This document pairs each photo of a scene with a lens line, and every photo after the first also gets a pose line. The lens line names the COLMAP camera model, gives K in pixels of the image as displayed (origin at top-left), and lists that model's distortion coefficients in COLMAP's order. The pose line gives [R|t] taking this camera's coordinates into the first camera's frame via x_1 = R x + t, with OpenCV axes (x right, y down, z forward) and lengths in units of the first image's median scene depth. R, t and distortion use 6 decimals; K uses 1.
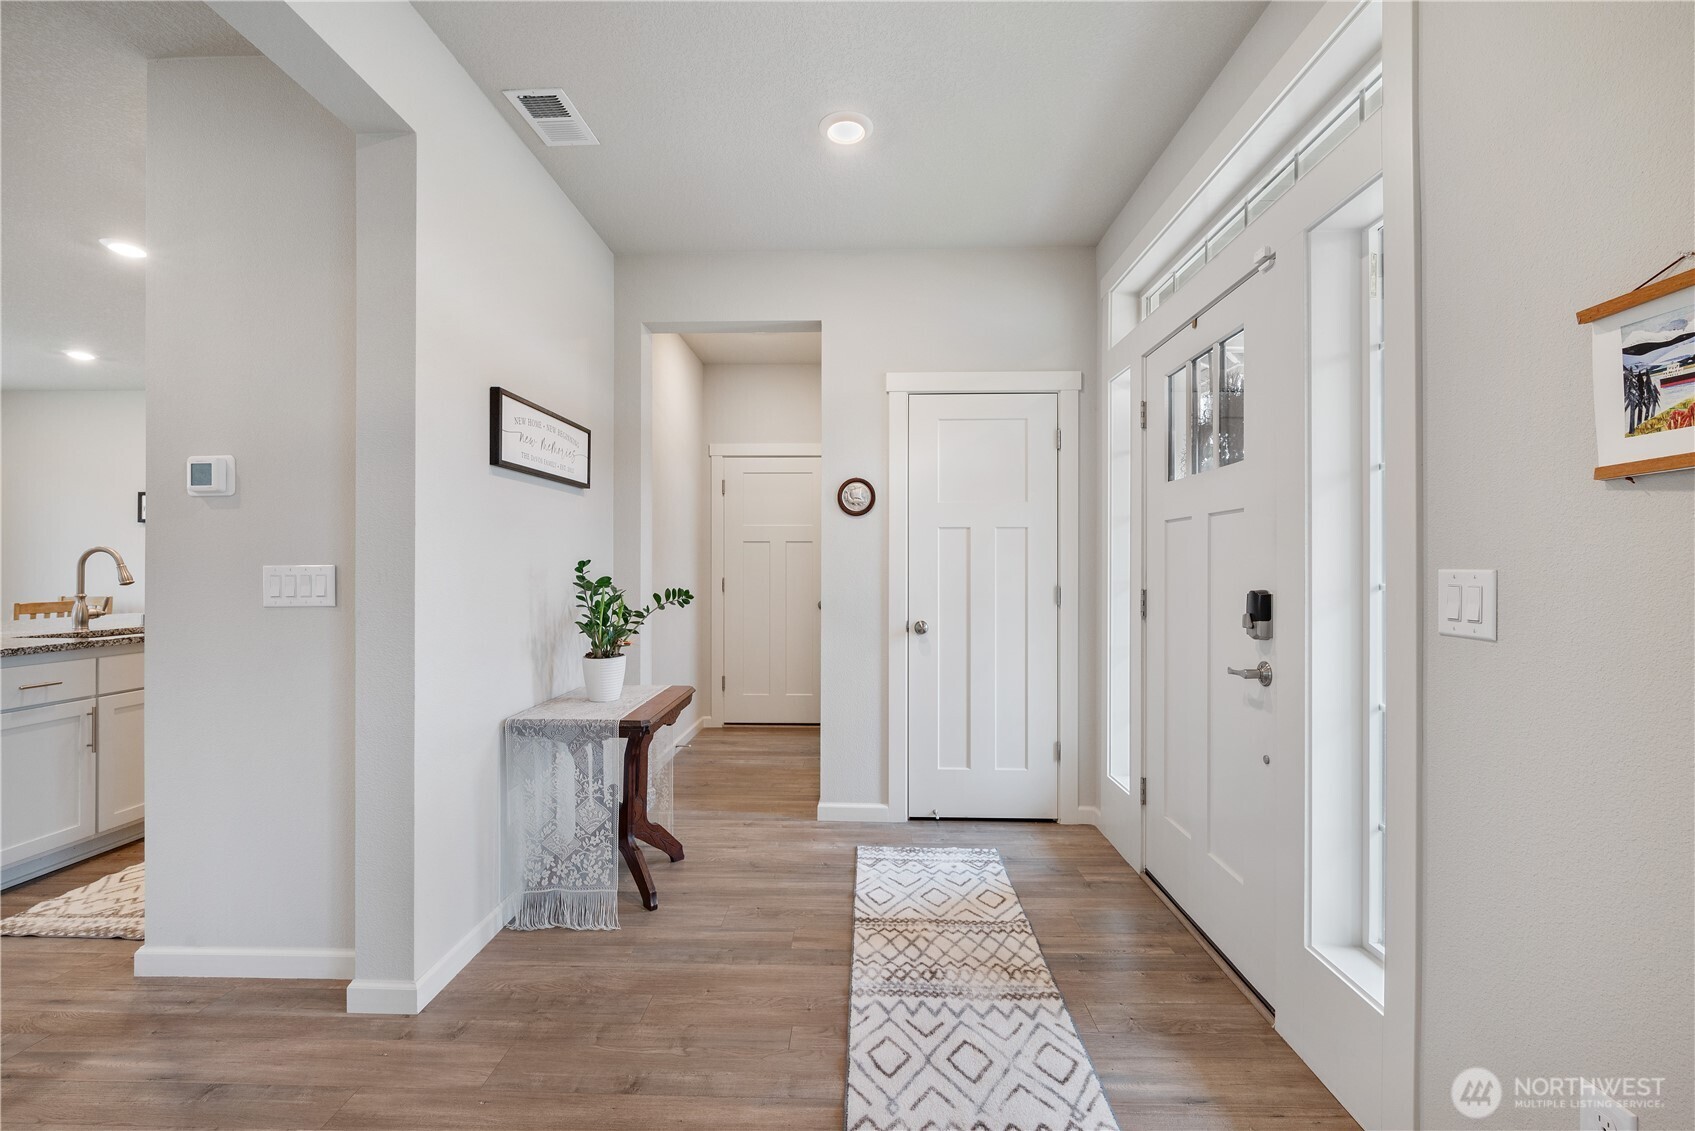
lens RADIAL K [[729.8, 0, 853.1], [0, 729.8, 572.4], [0, 0, 1]] dist [0.007207, -0.000459]
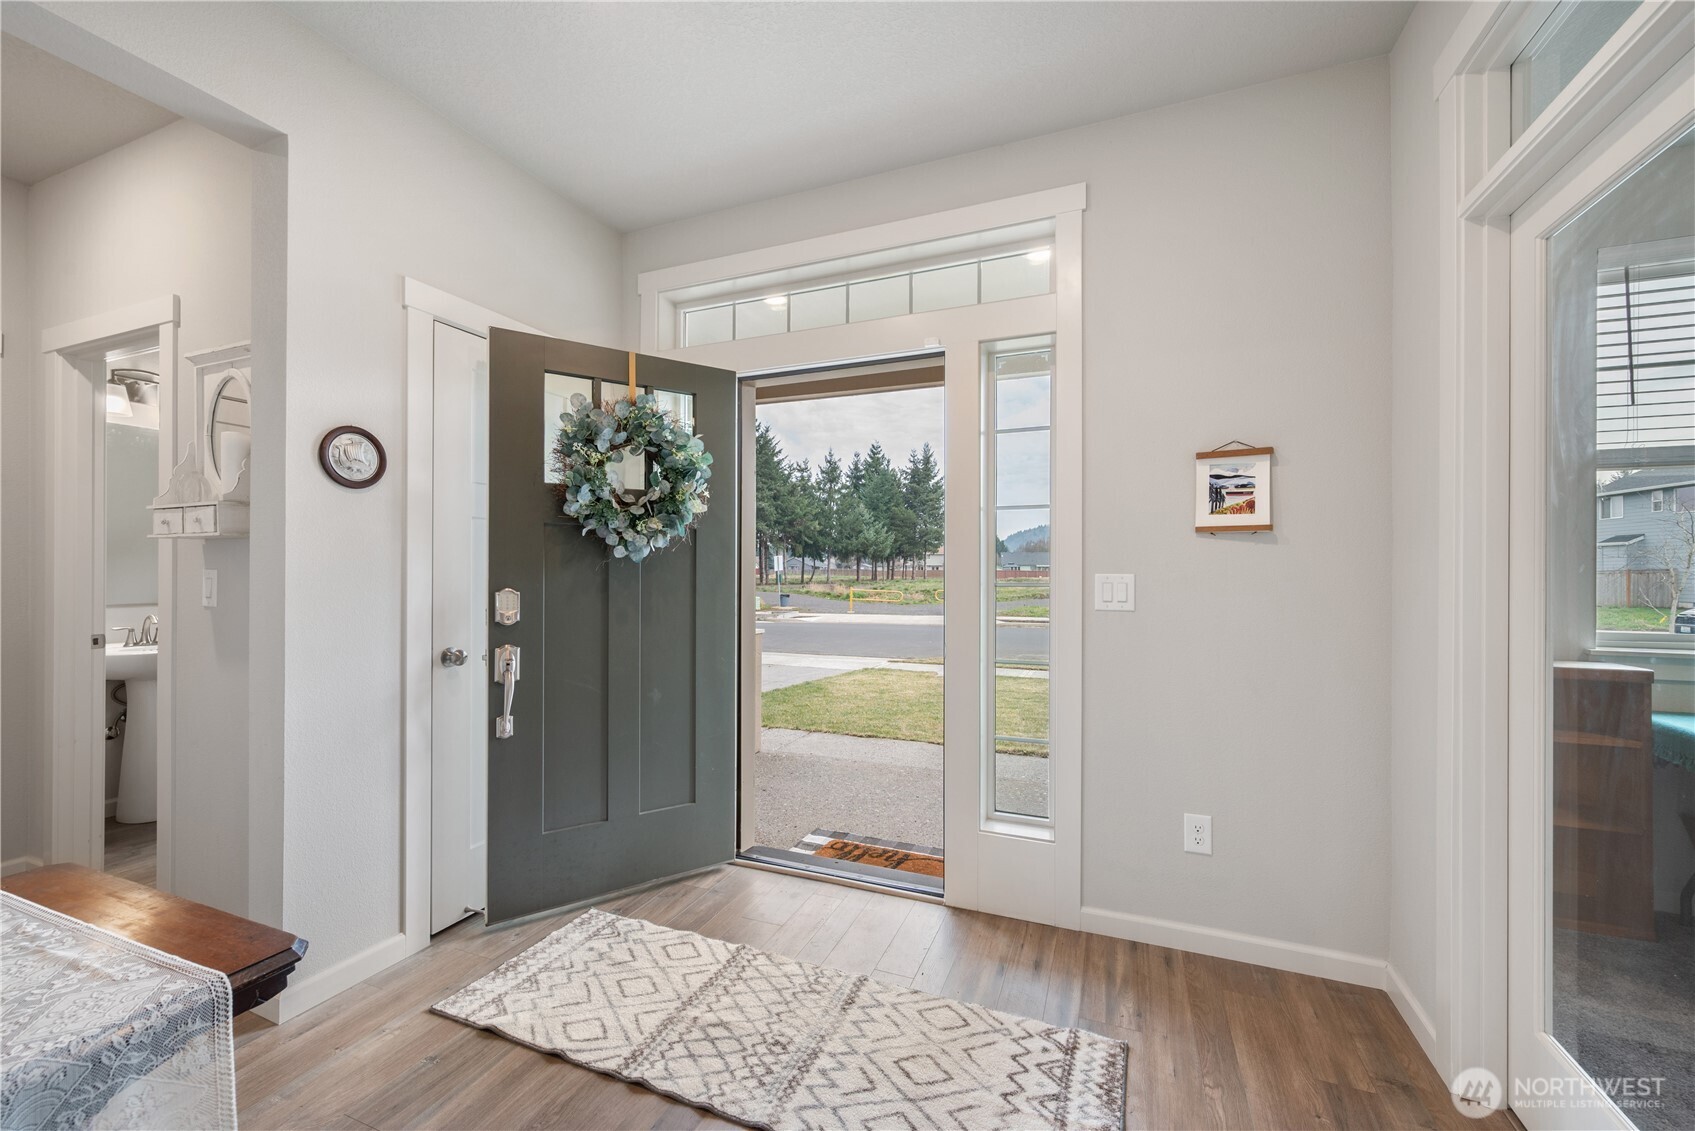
lens RADIAL K [[682.0, 0, 850.8], [0, 682.0, 577.0], [0, 0, 1]] dist [-0.000343, -0.000062]
pose [[0.339433, -0.012362, 0.940549, -0.445877], [0.004867, 0.999923, 0.011386, -0.008707], [-0.940618, 0.000713, 0.339467, 0.469172]]
